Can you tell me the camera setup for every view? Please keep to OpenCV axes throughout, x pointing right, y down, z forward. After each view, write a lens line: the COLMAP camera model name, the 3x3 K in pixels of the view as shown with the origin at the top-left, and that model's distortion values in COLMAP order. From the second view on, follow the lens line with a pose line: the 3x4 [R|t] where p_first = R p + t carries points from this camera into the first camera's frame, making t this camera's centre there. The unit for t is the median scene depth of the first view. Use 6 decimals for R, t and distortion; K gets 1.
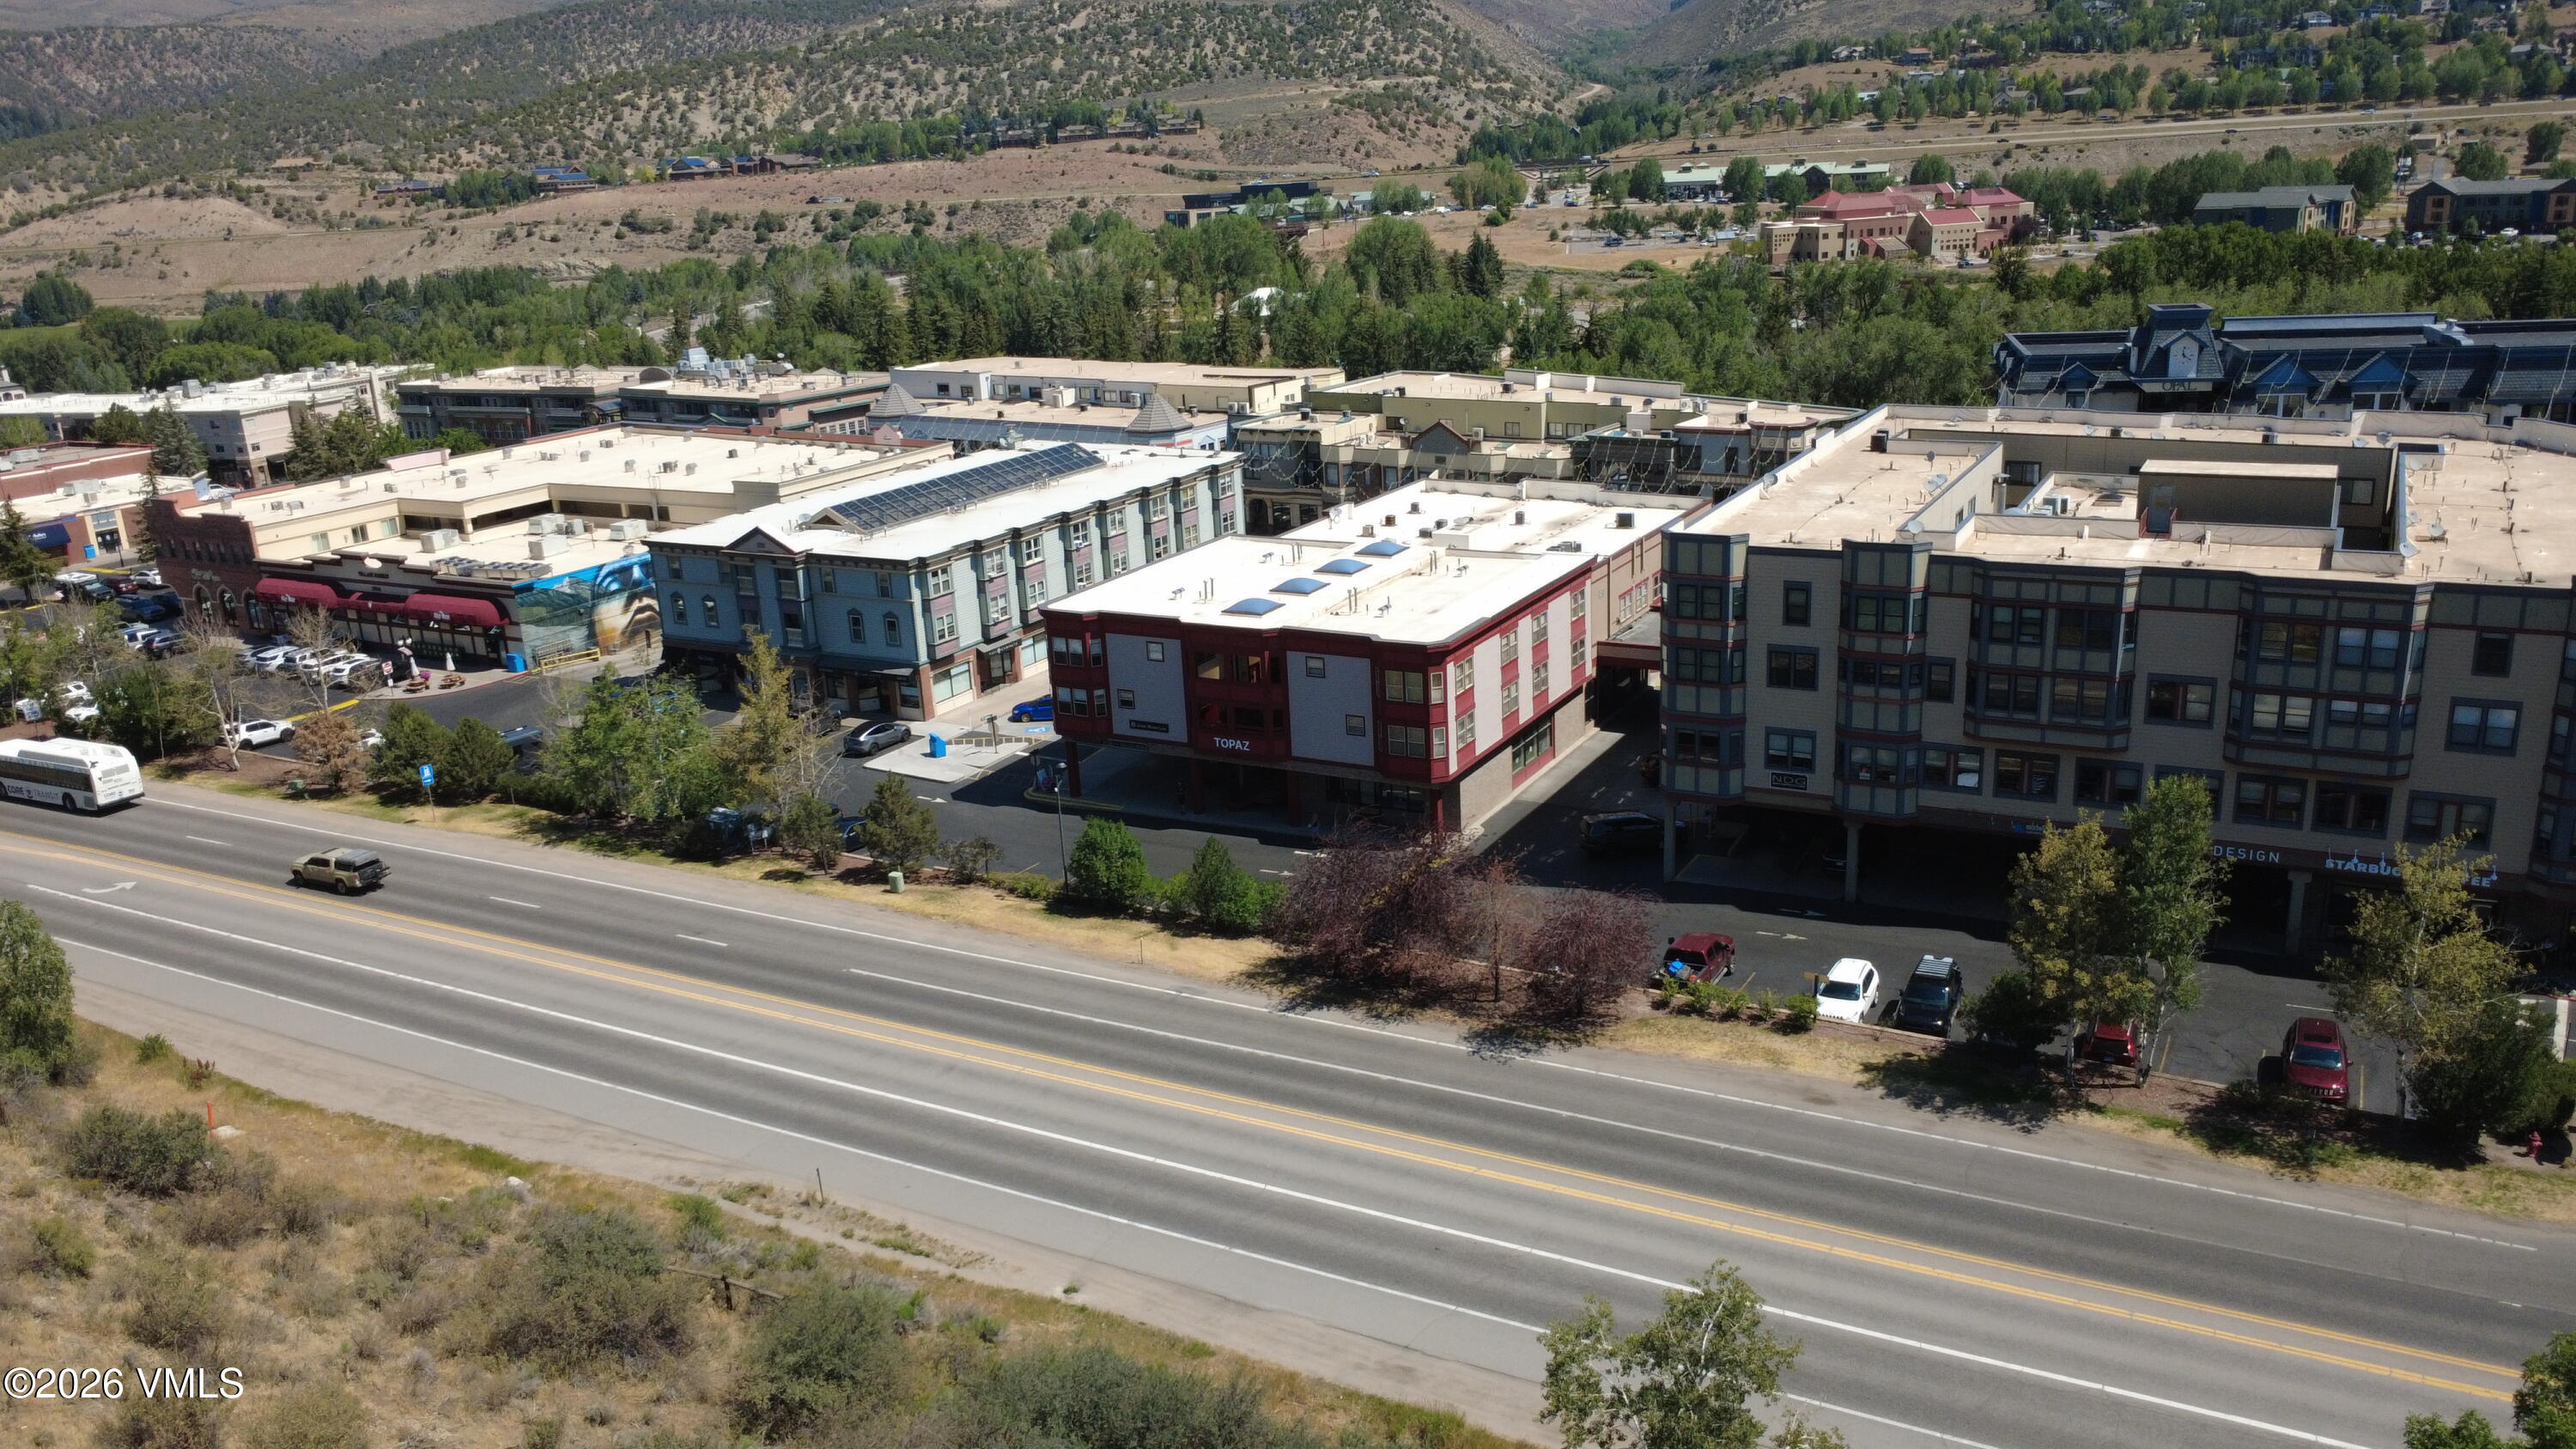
lens RADIAL K [[1887.1, 0, 1289.4], [0, 1887.1, 732.7], [0, 0, 1]] dist [-0.000732, 0.000215]
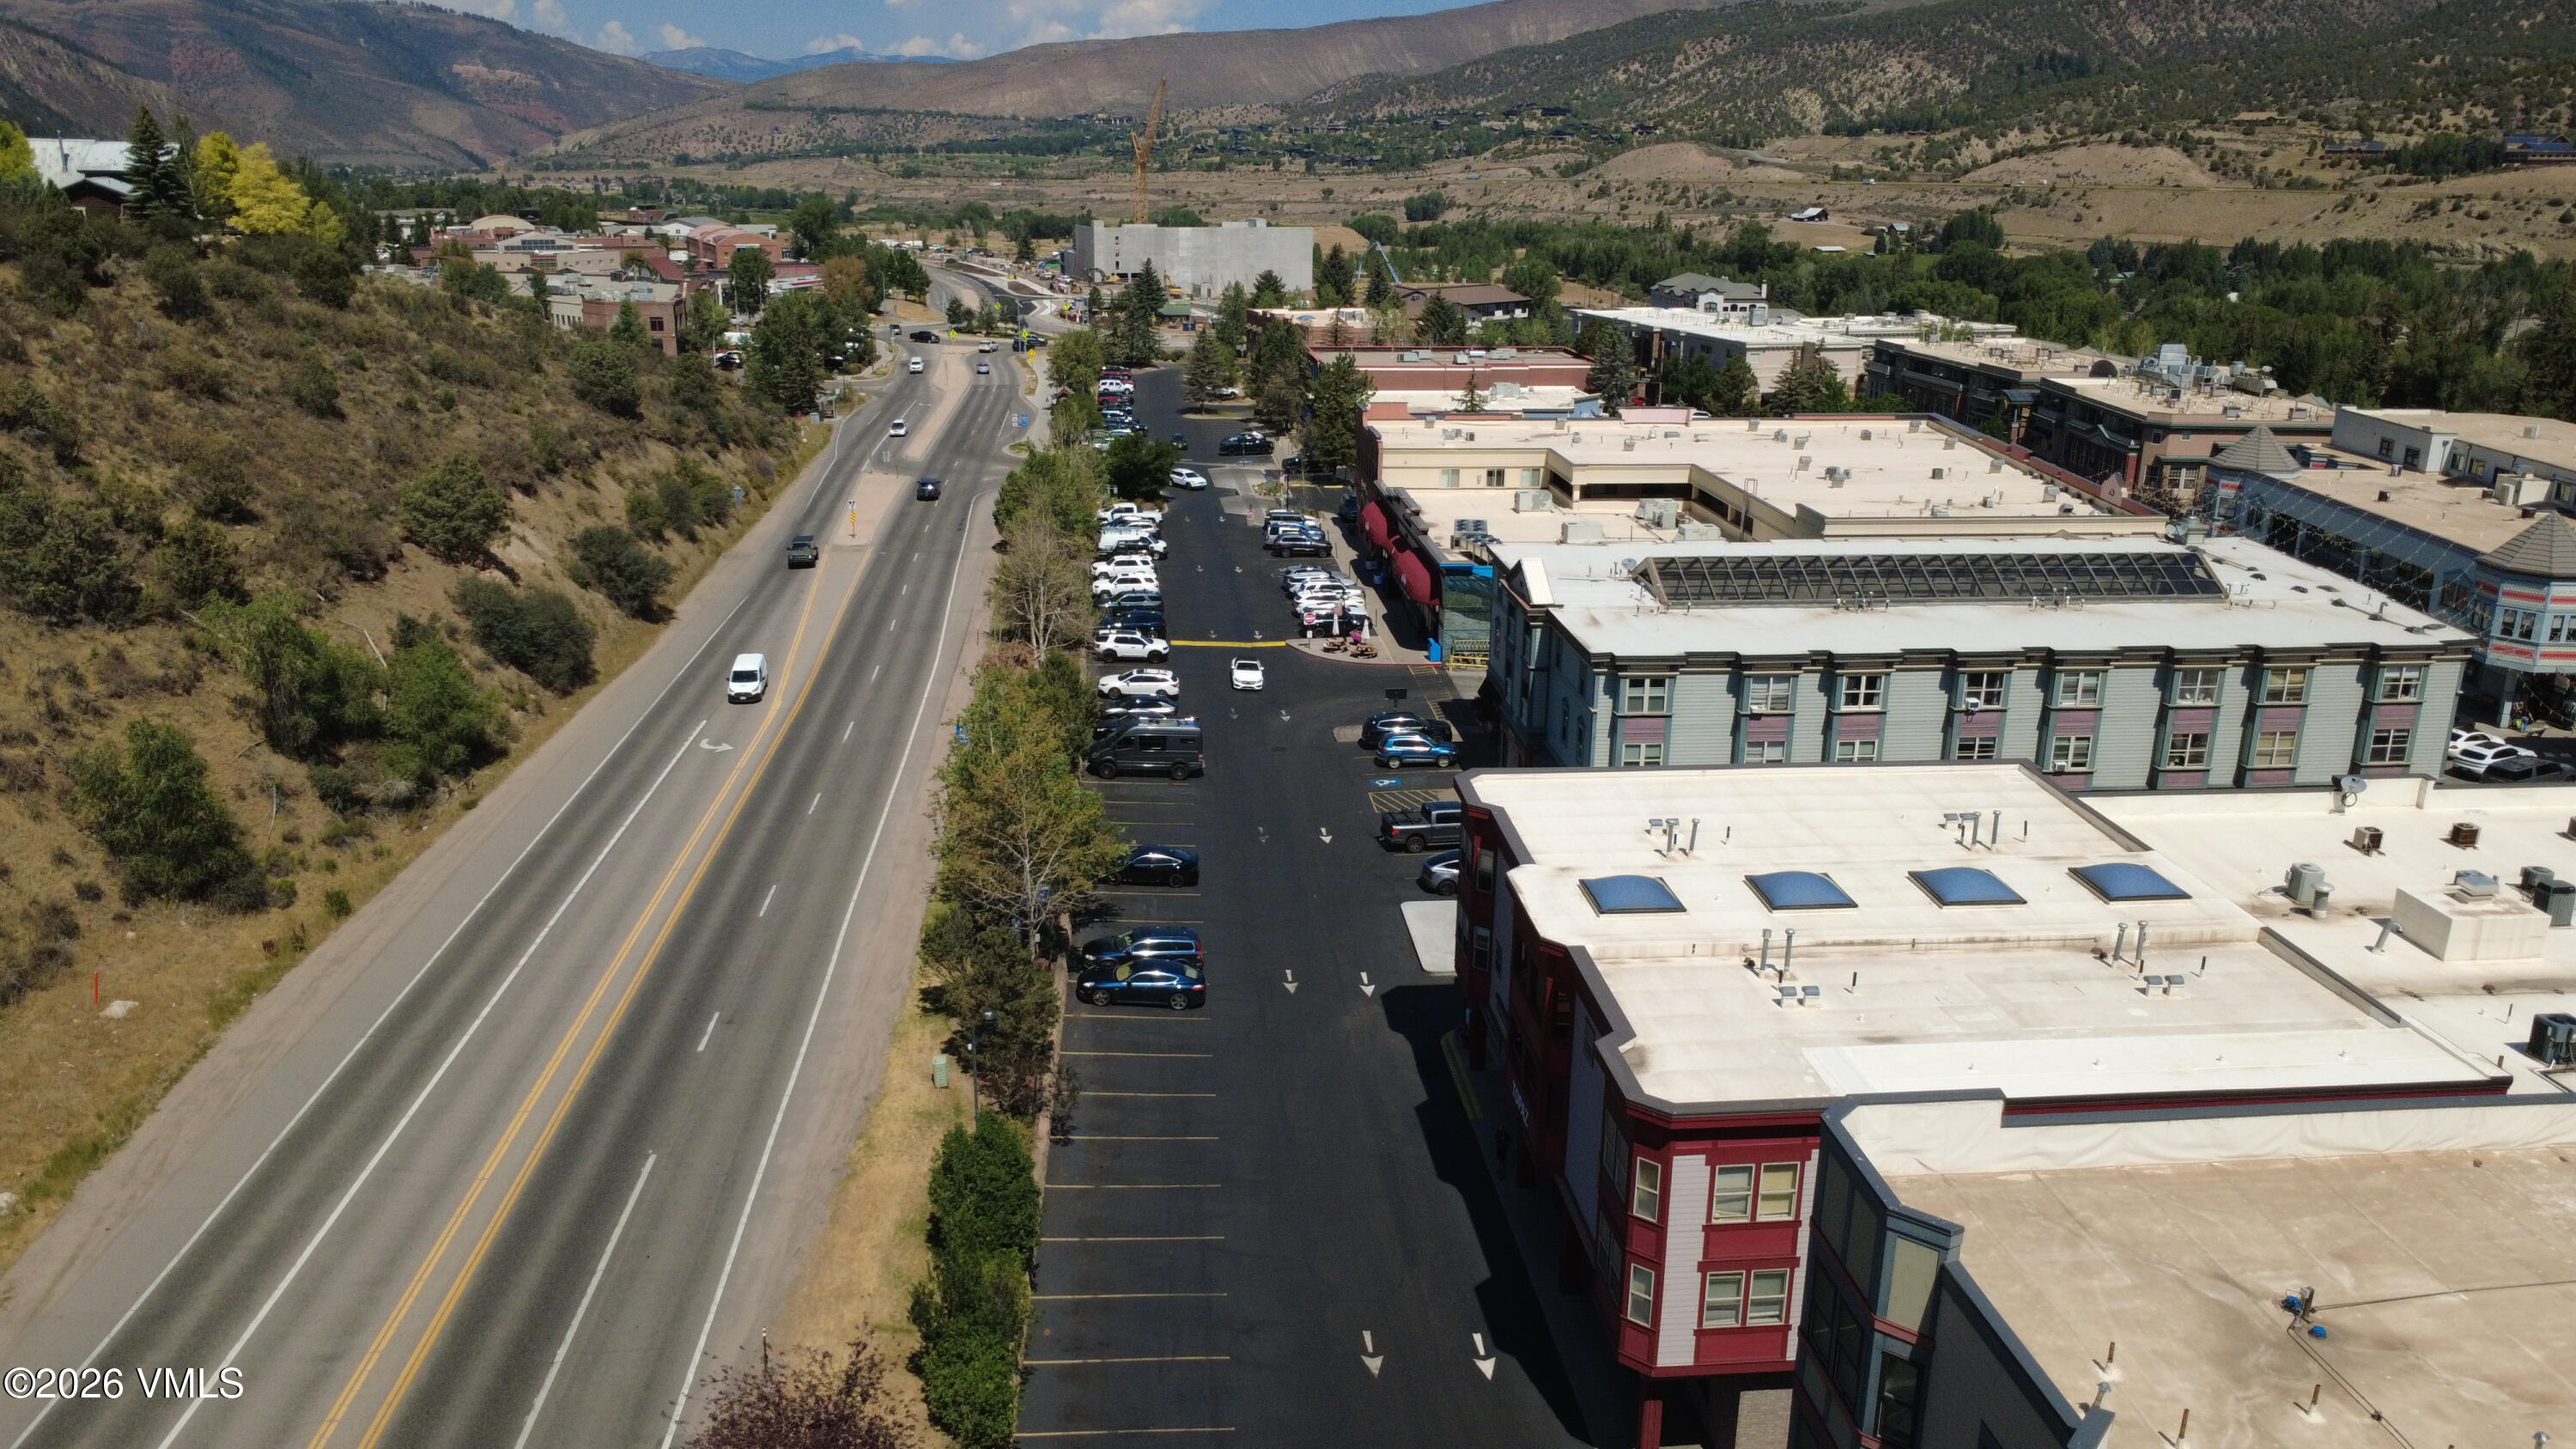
lens RADIAL K [[1887.1, 0, 1289.0], [0, 1887.1, 731.5], [0, 0, 1]] dist [-0.000732, 0.000215]
pose [[0.567210, 0.296450, -0.768368, 0.247010], [-0.281194, 0.946614, 0.157643, -0.125887], [0.774081, 0.126644, 0.620290, 0.427110]]
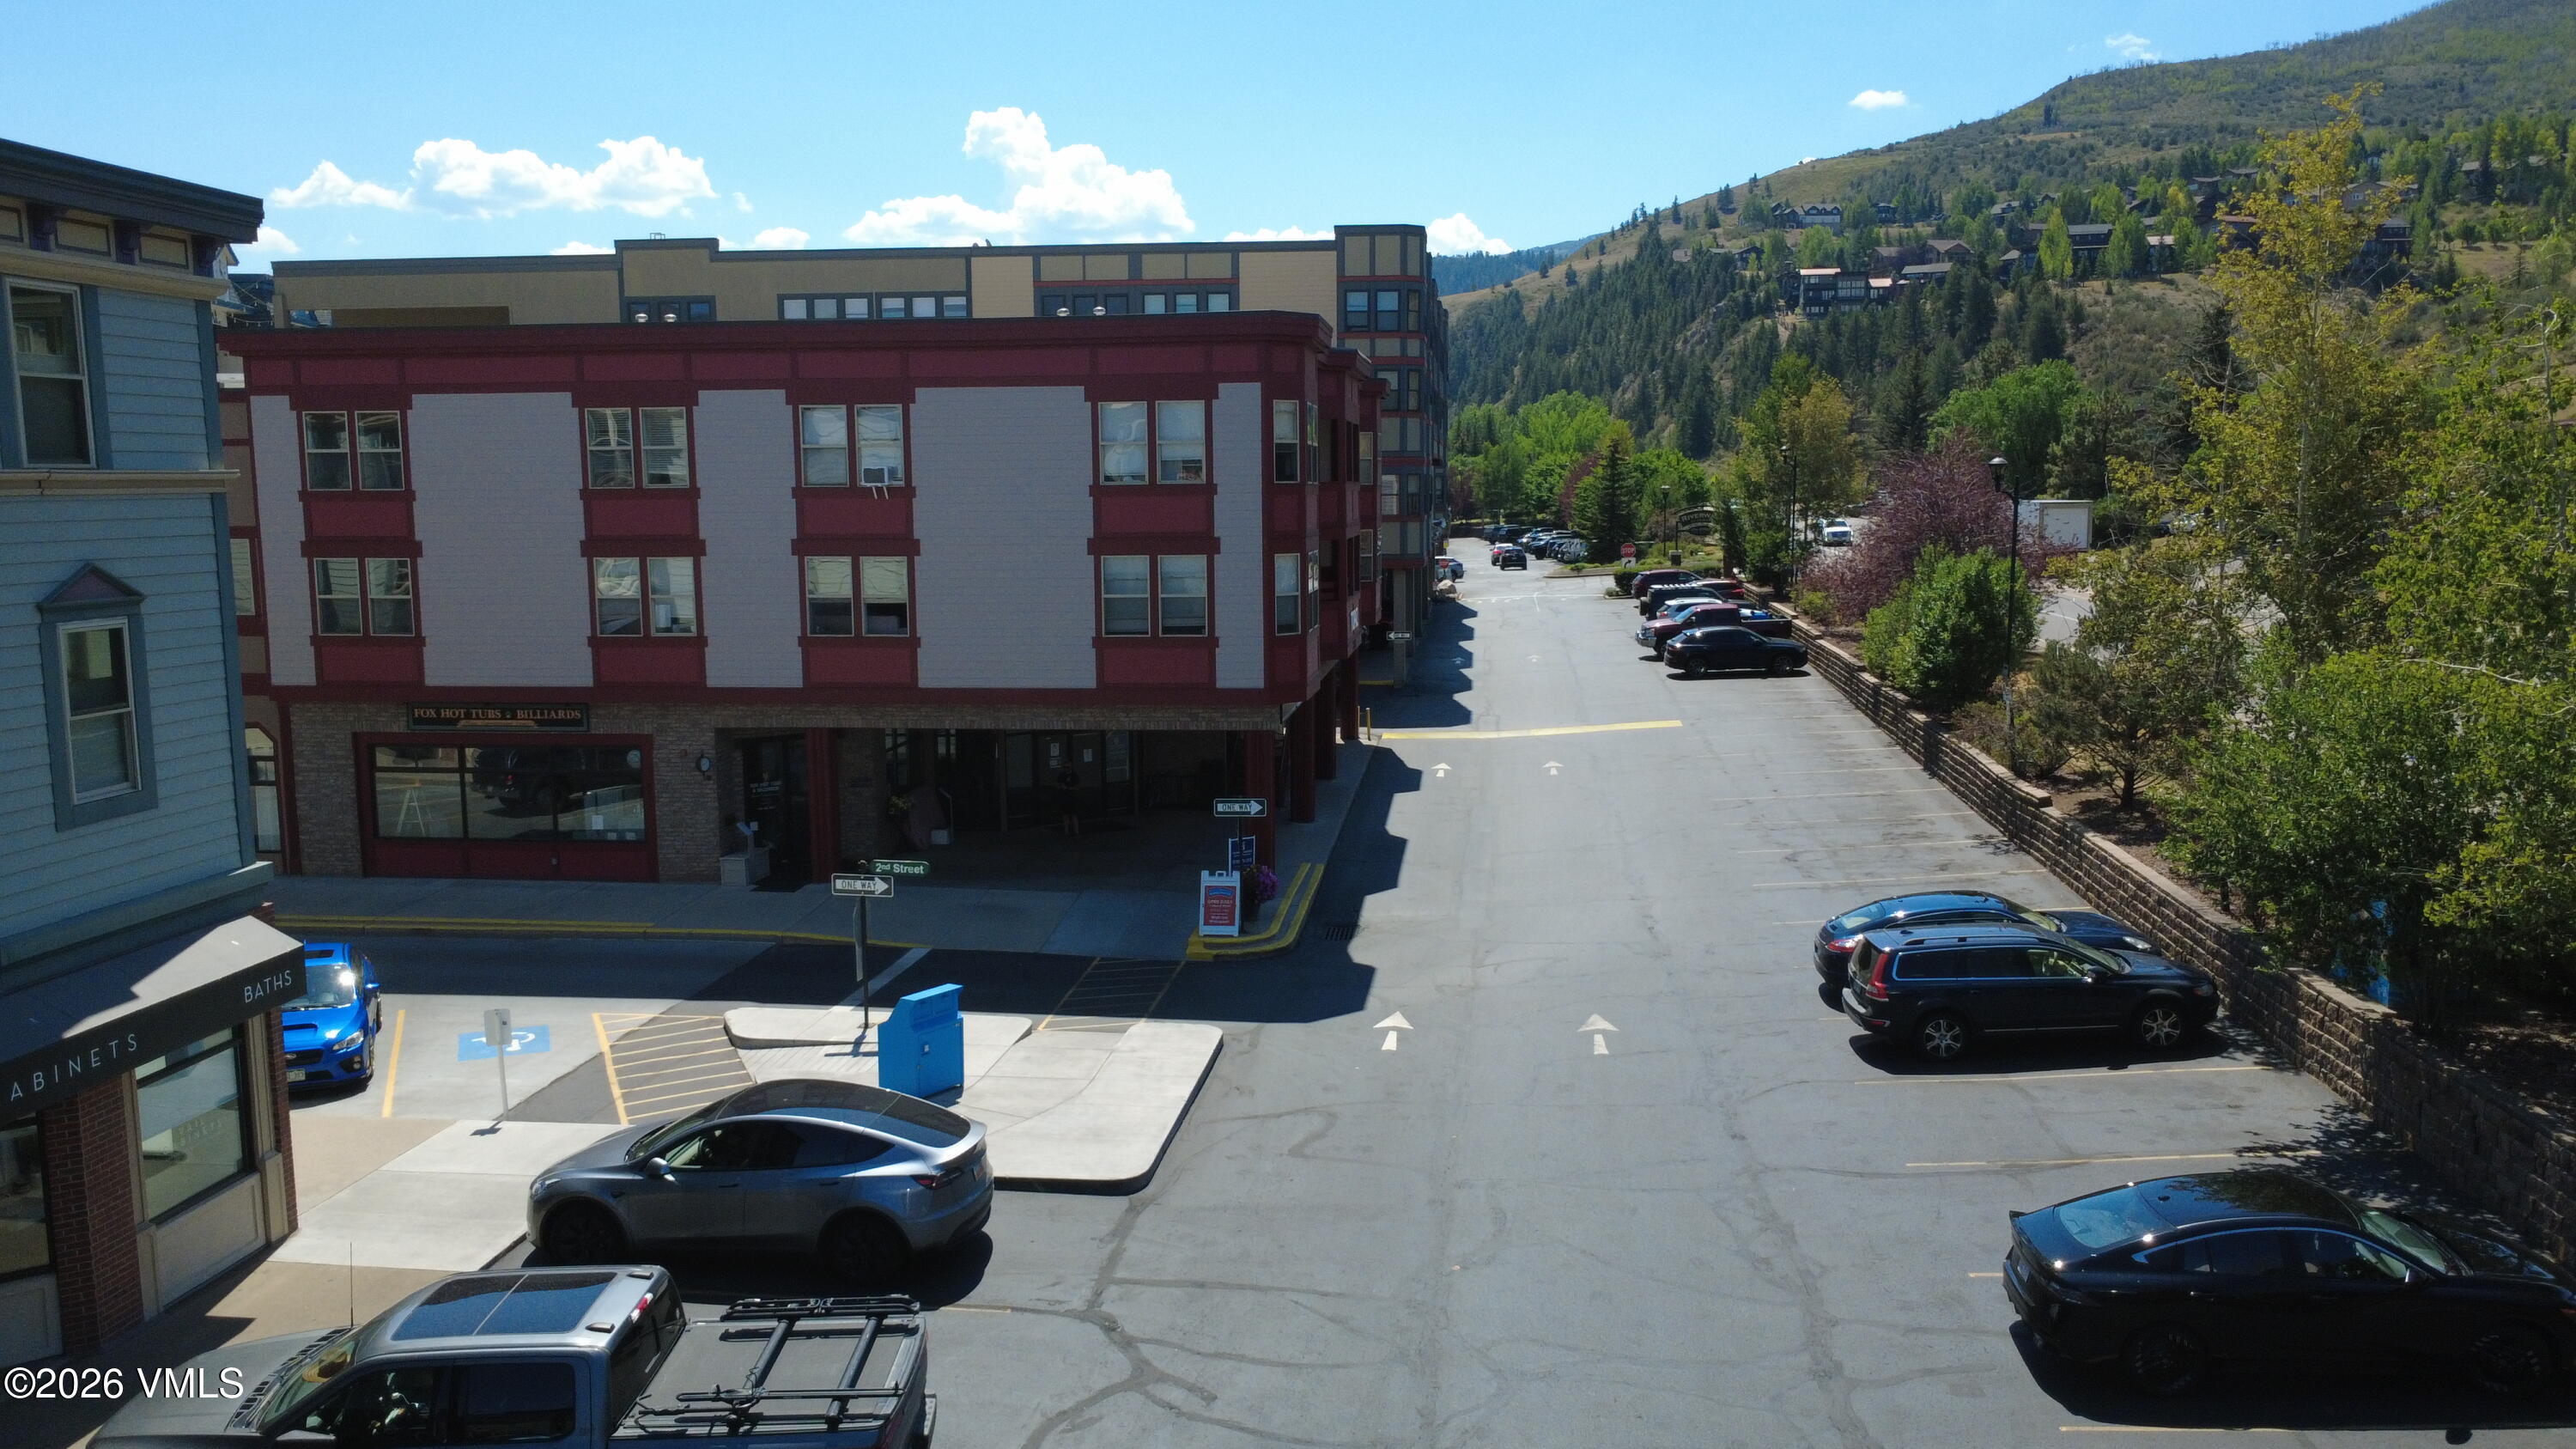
lens RADIAL K [[1887.1, 0, 1296.8], [0, 1887.1, 734.8], [0, 0, 1]] dist [-0.000732, 0.000215]
pose [[-0.396143, -0.067556, 0.915700, -0.341238], [0.296556, 0.934427, 0.197231, -0.047929], [-0.868980, 0.349688, -0.350132, 0.878436]]
